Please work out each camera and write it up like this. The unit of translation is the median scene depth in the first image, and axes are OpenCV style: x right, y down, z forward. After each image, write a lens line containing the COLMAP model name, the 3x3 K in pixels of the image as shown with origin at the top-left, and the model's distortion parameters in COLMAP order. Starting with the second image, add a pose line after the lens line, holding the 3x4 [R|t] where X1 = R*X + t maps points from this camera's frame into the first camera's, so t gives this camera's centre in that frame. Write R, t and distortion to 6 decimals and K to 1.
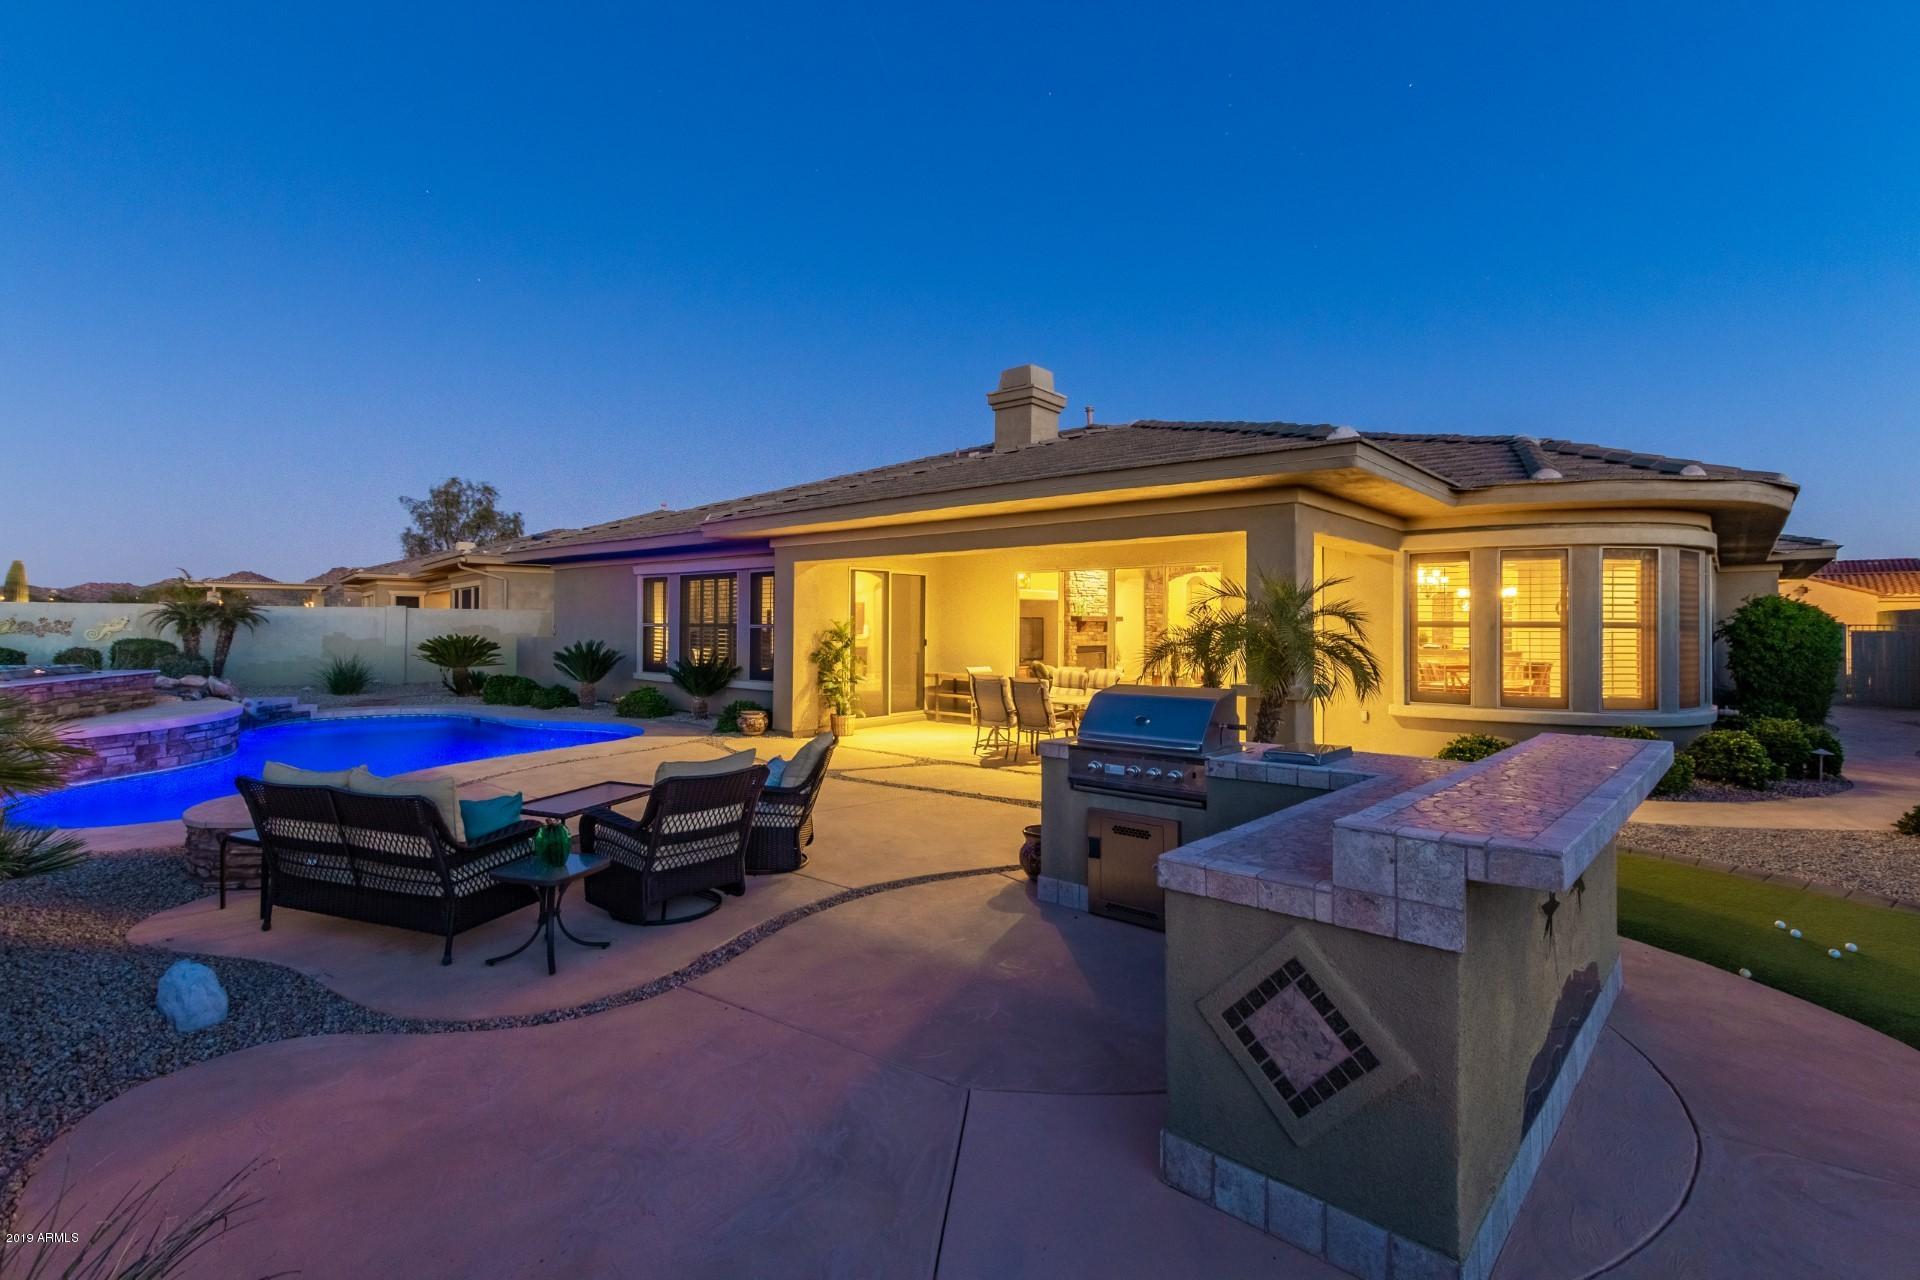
lens RADIAL K [[929.5, 0, 957.1], [0, 929.5, 631.1], [0, 0, 1]] dist [0.010422, 0.000664]
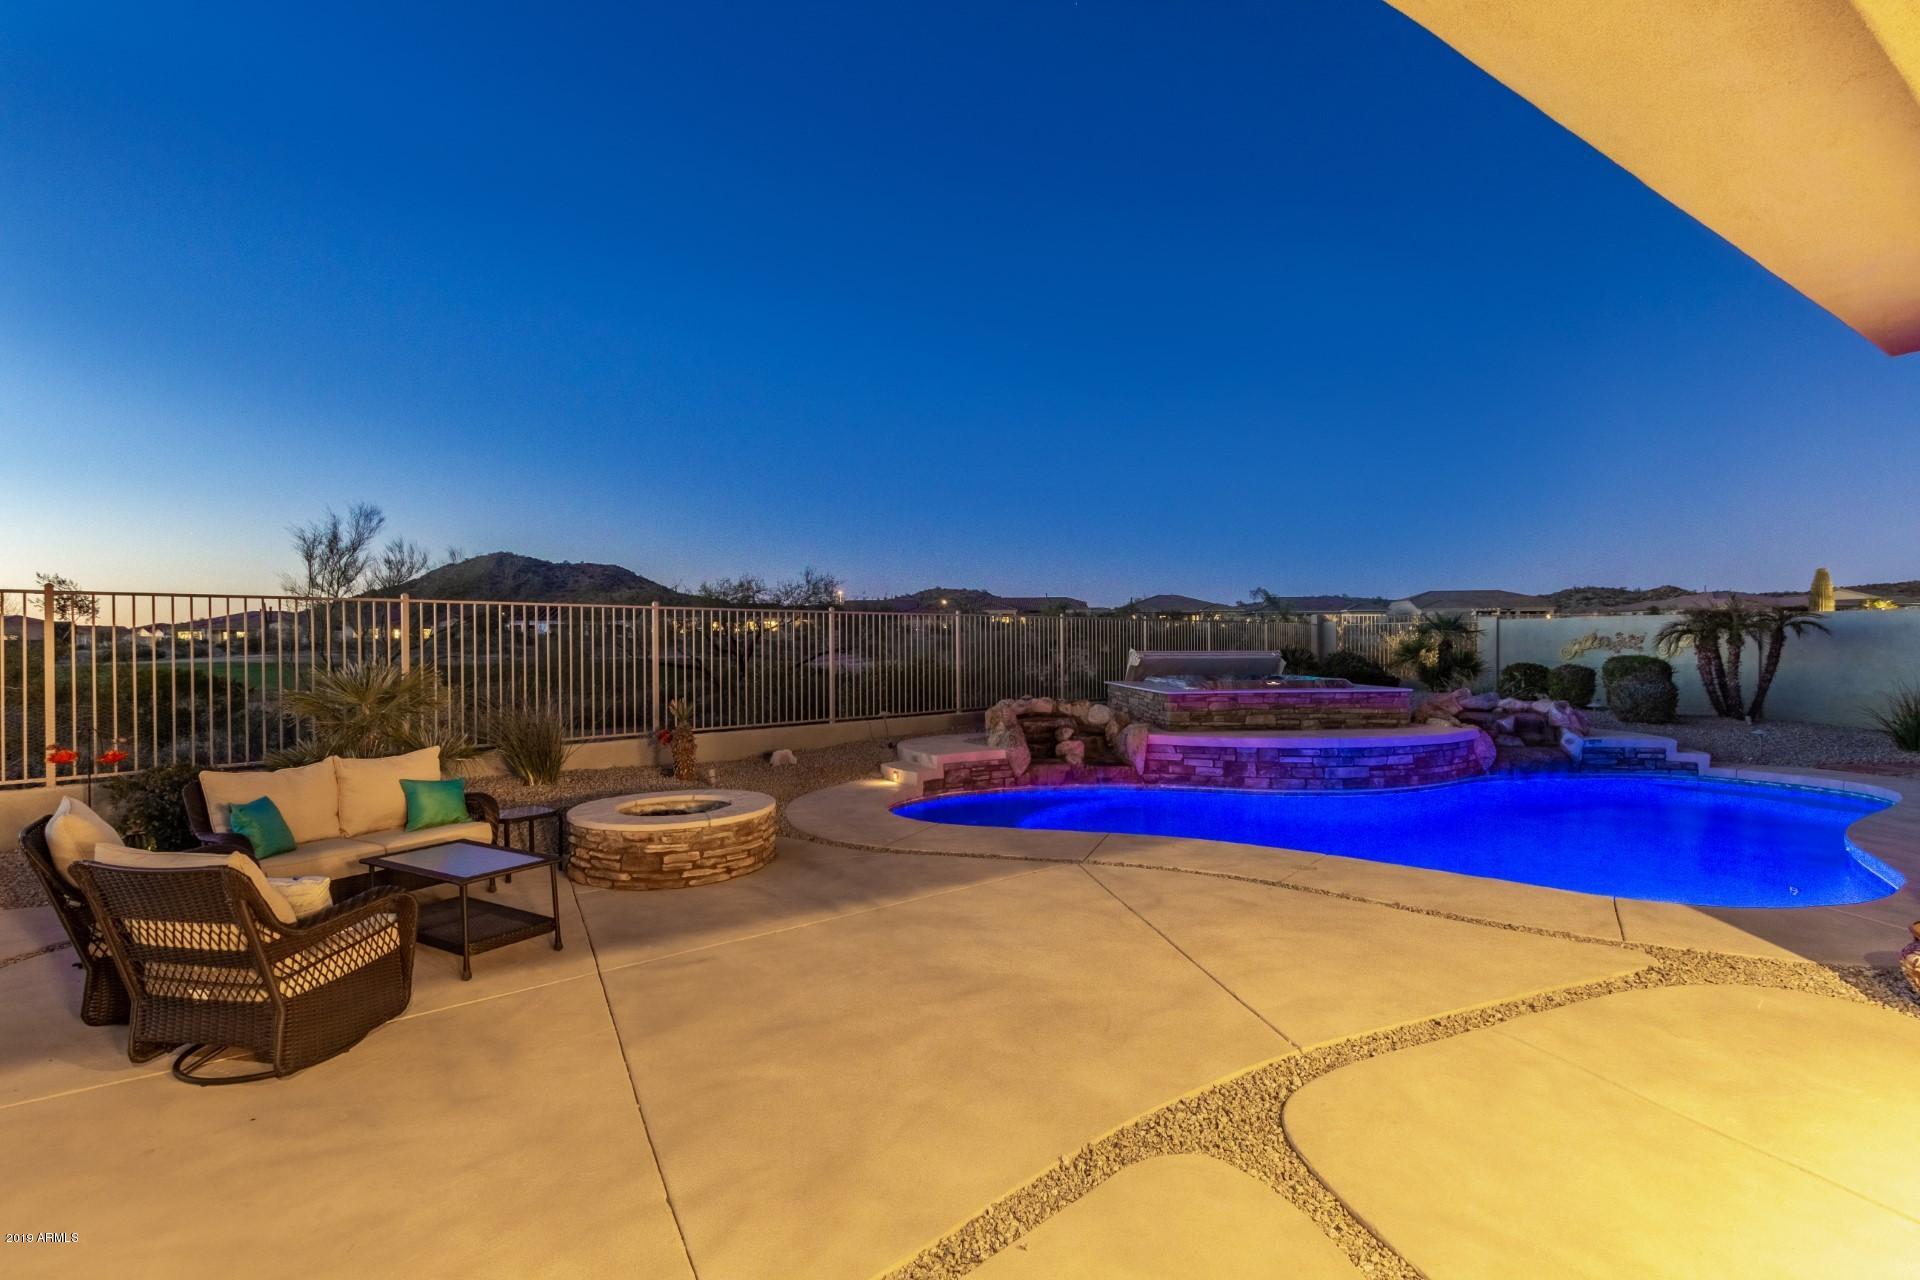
lens RADIAL K [[929.5, 0, 961.8], [0, 929.5, 644.9], [0, 0, 1]] dist [0.010422, 0.000664]
pose [[-0.257846, -0.001197, -0.966185, 0.148034], [-0.001099, 0.999999, -0.000946, 0.000117], [0.966185, 0.000818, -0.257847, 0.913989]]
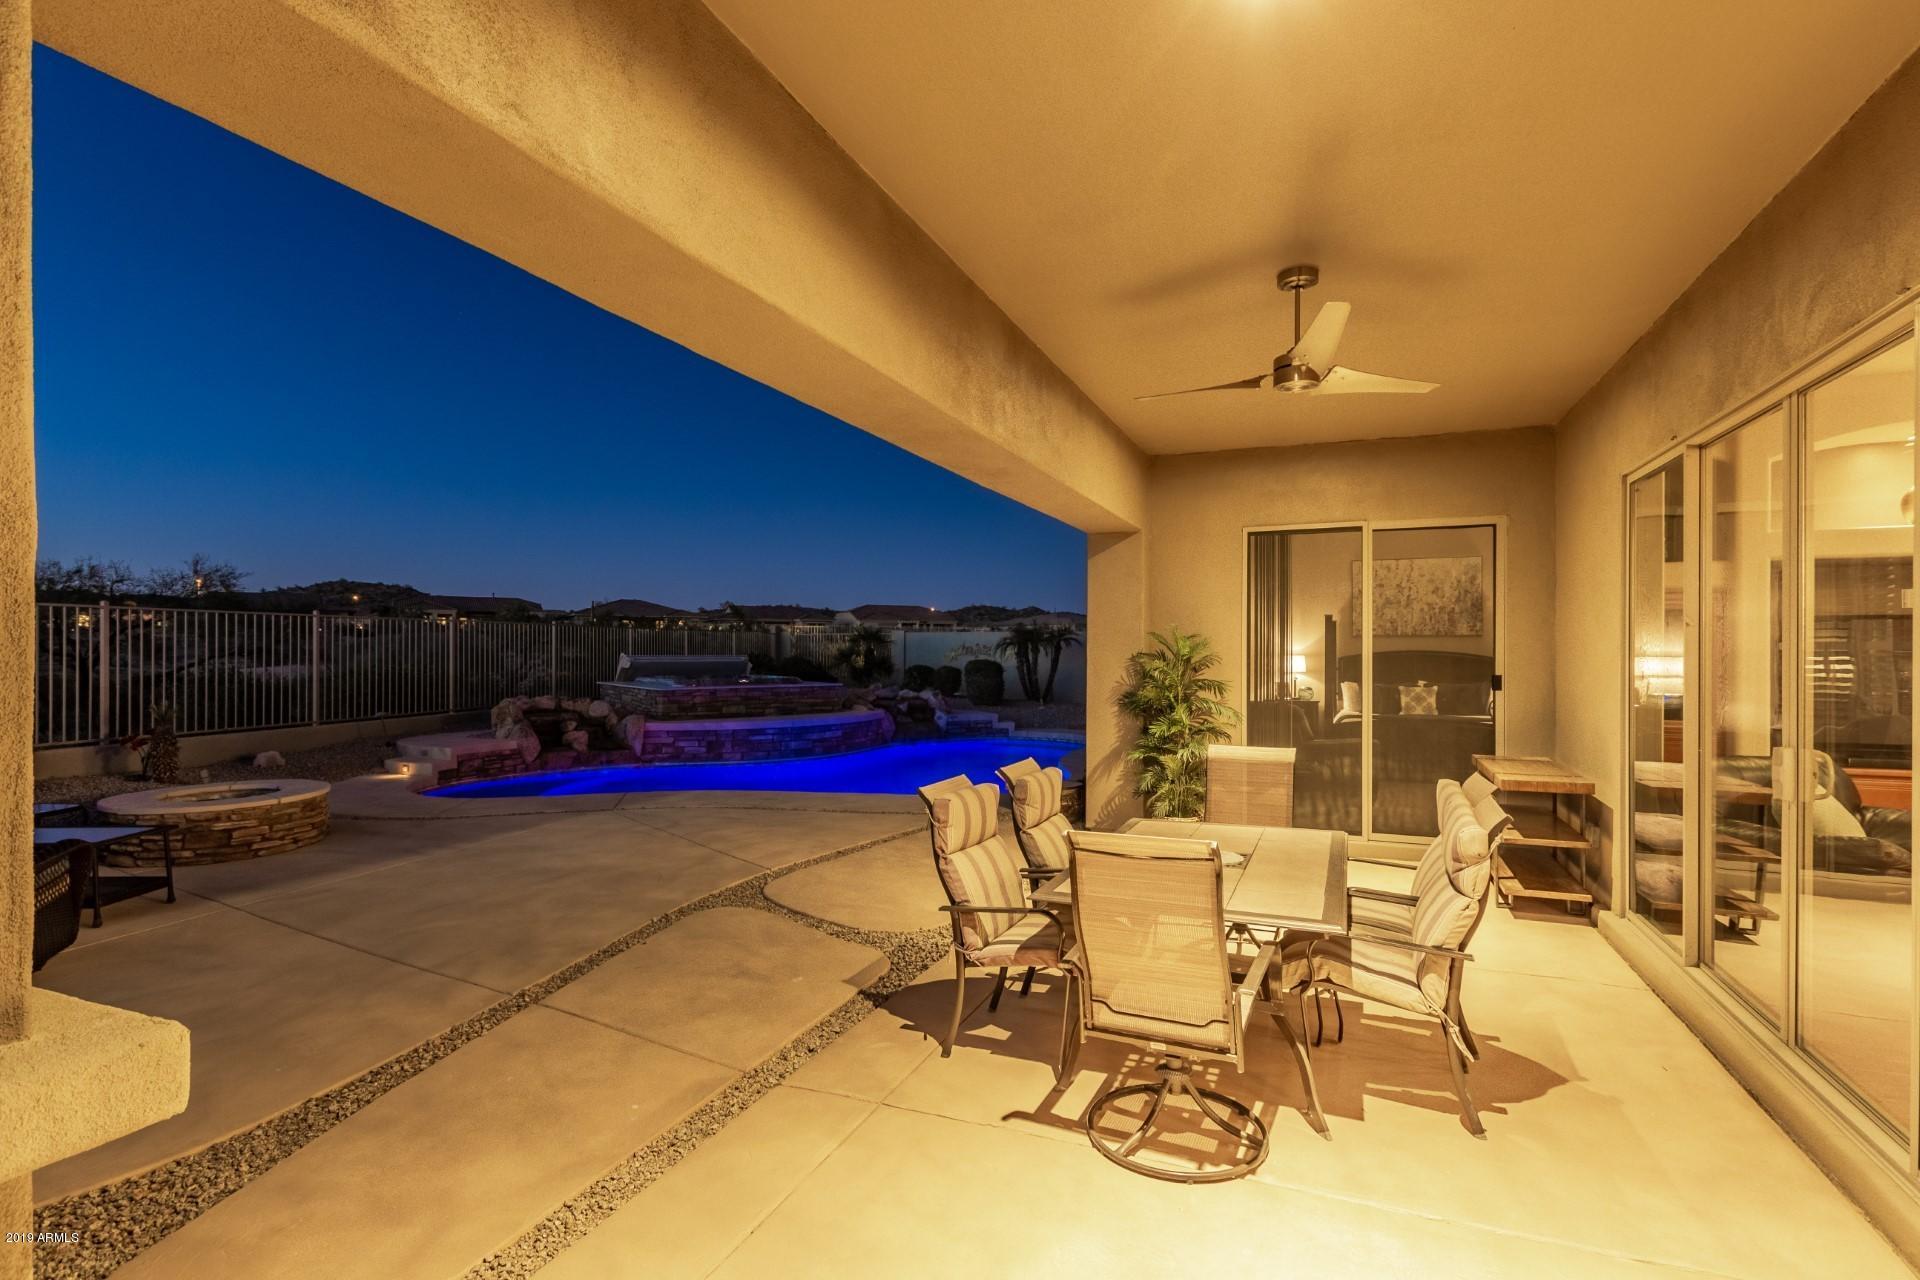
lens RADIAL K [[929.5, 0, 967.6], [0, 929.5, 643.2], [0, 0, 1]] dist [0.010422, 0.000664]
pose [[0.305463, -0.008425, -0.952167, 0.414841], [-0.007129, 0.999913, -0.011135, 0.000673], [0.952177, 0.010189, 0.305377, 0.880590]]
